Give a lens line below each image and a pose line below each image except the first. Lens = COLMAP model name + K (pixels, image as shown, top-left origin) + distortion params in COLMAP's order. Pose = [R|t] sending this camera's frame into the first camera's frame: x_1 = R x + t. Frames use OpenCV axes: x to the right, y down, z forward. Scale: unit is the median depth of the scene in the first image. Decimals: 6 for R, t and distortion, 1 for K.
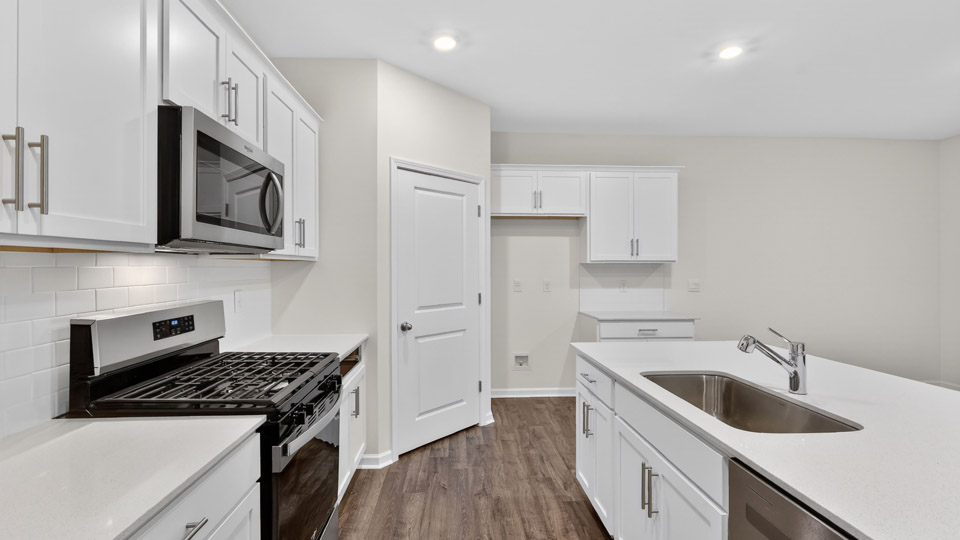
lens RADIAL K [[426.9, 0, 480.0], [0, 426.9, 270.0], [0, 0, 1]] dist [-0.001341, -0.000039]
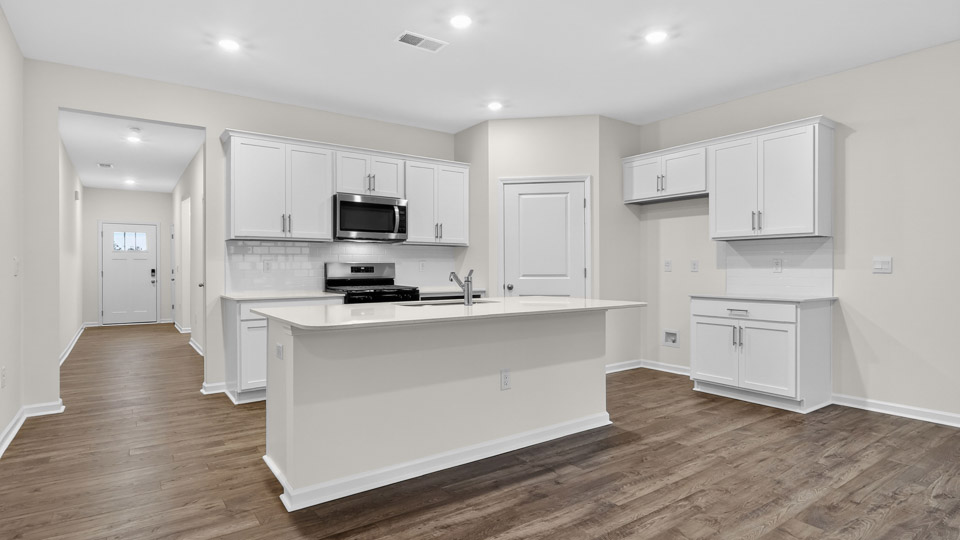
lens RADIAL K [[442.3, 0, 476.9], [0, 442.3, 261.4], [0, 0, 1]] dist [-0.000970, -0.000060]
pose [[0.578802, -0.006267, -0.815444, 0.768533], [-0.001682, 0.999959, -0.008879, 0.040826], [0.815466, 0.006511, 0.578768, -0.009776]]
